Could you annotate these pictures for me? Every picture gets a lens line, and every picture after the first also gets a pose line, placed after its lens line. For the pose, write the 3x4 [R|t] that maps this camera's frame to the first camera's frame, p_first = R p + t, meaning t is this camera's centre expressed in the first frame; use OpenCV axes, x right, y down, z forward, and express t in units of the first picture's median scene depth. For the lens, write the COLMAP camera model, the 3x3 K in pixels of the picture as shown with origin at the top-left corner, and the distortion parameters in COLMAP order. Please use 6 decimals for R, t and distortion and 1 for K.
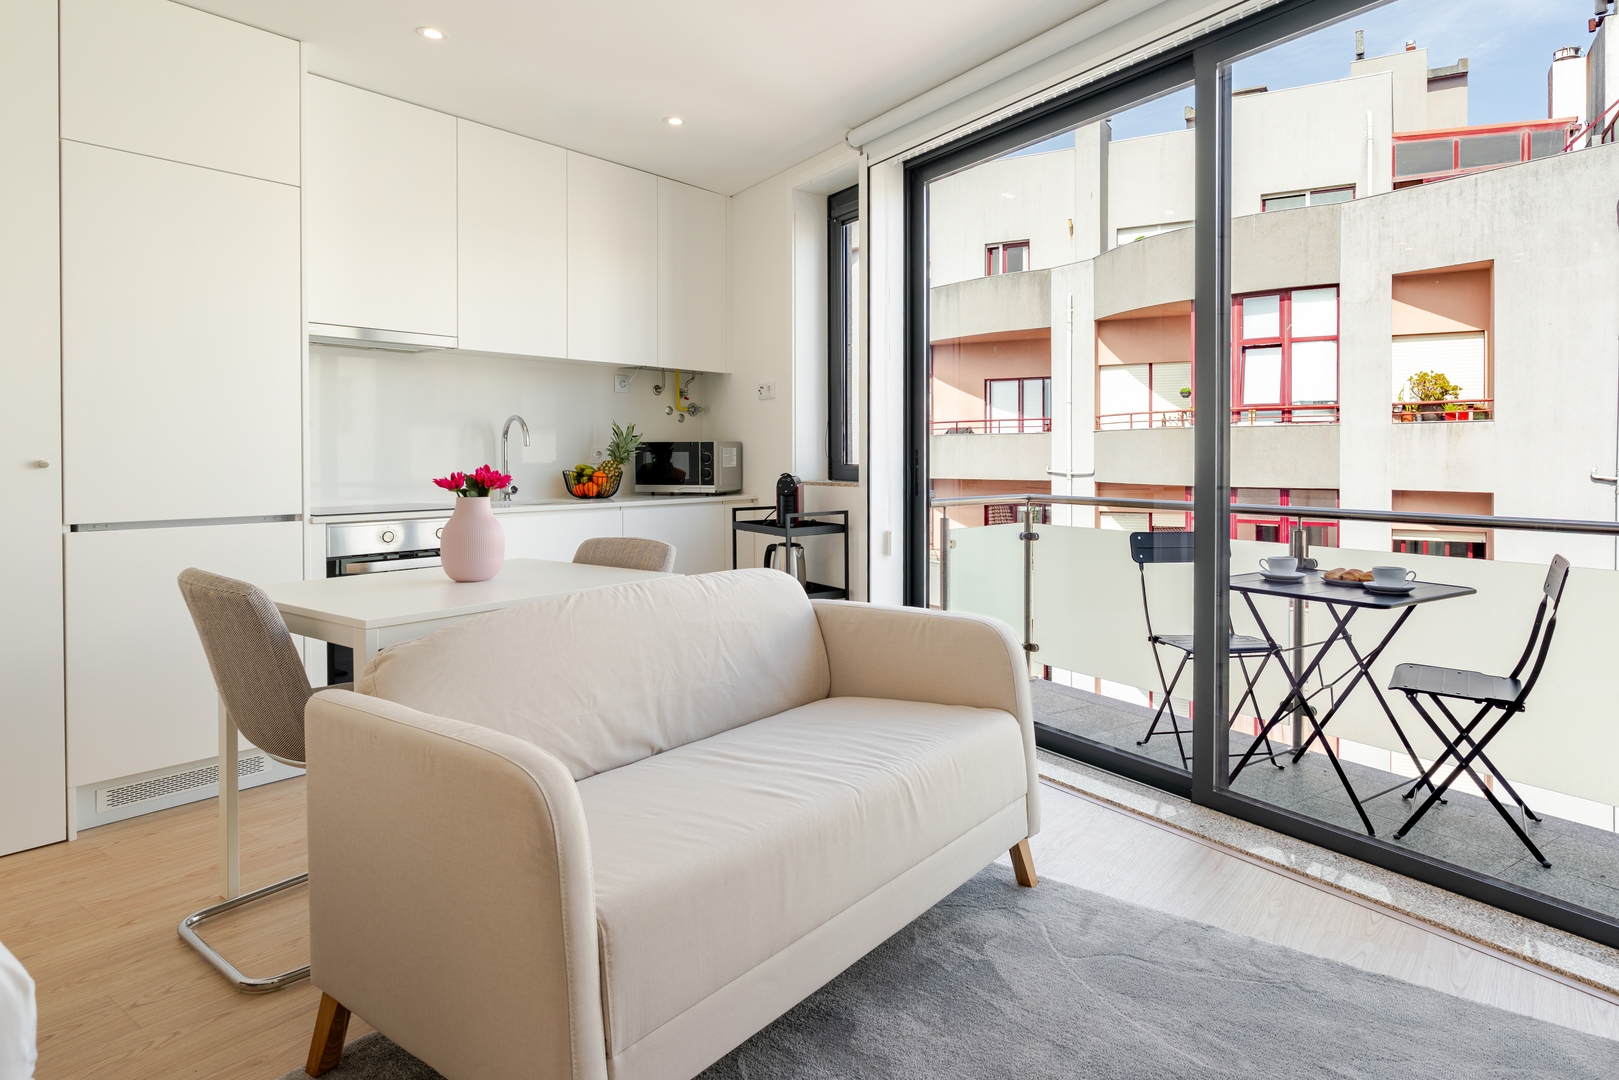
lens RADIAL K [[927.9, 0, 898.9], [0, 927.9, 464.2], [0, 0, 1]] dist [0.004205, -0.005949]
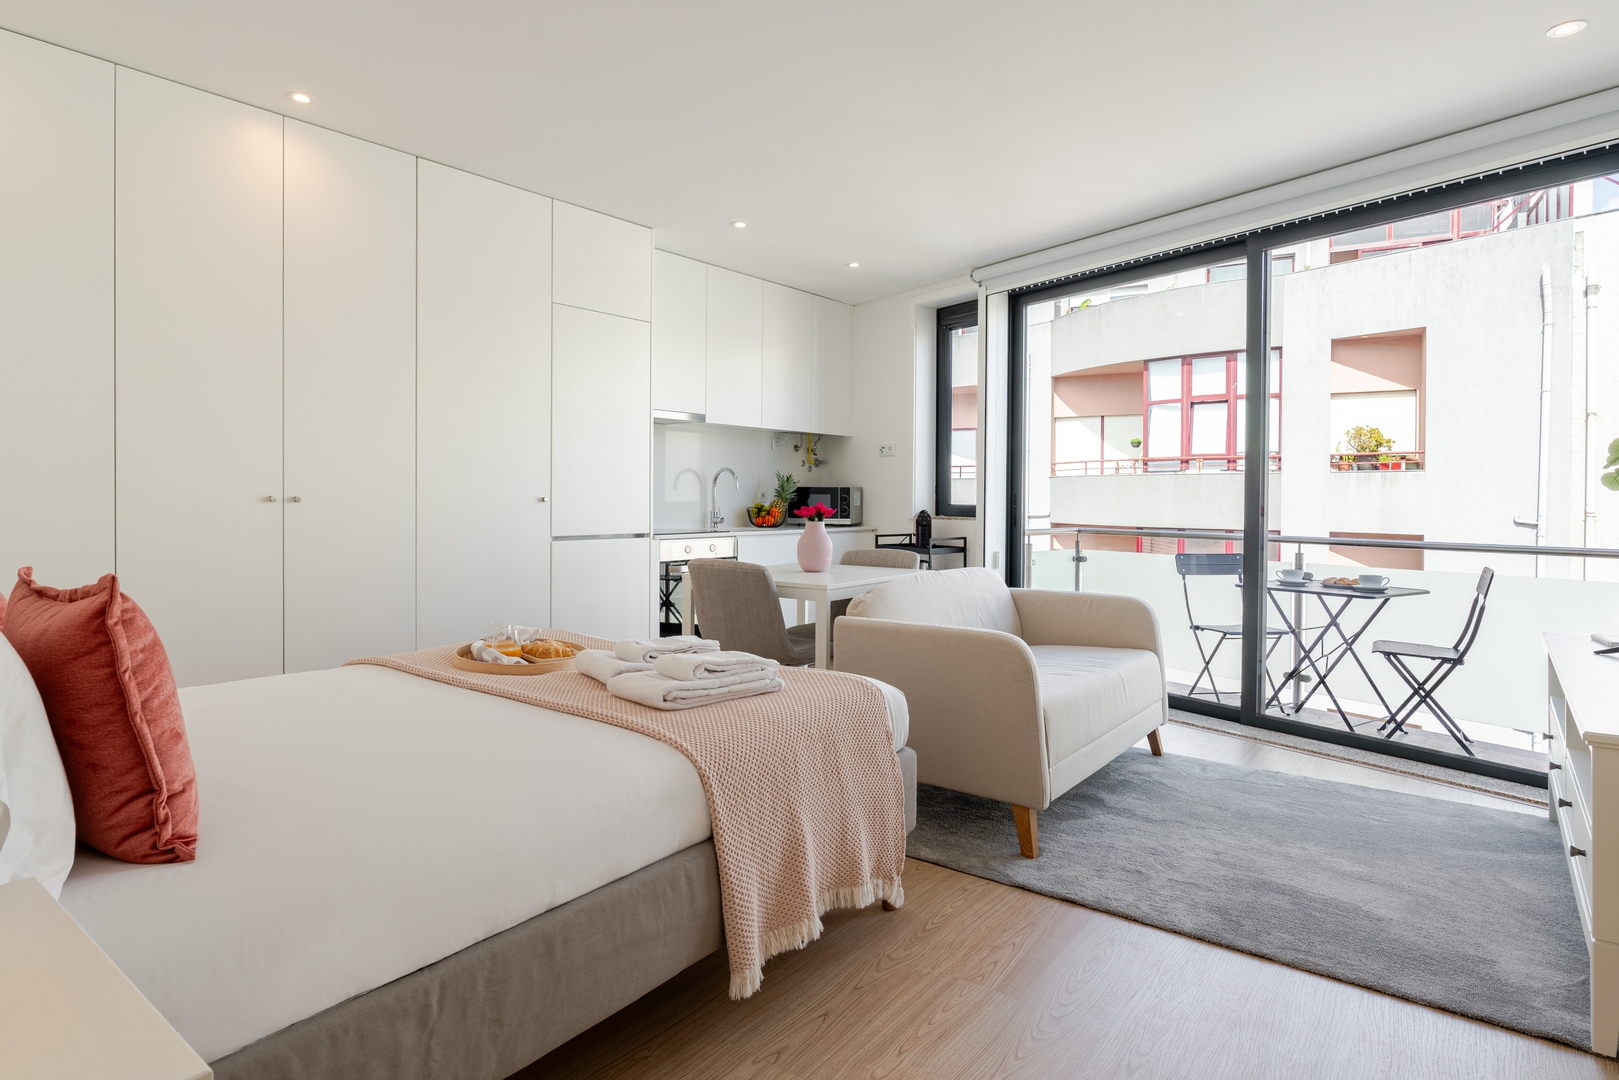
lens RADIAL K [[882.0, 0, 789.5], [0, 882.0, 504.6], [0, 0, 1]] dist [-0.007117, -0.000765]
pose [[0.998652, 0.008339, -0.051231, -0.220028], [-0.008404, 0.999964, -0.001063, 0.003795], [0.051221, 0.001492, 0.998686, -0.304795]]
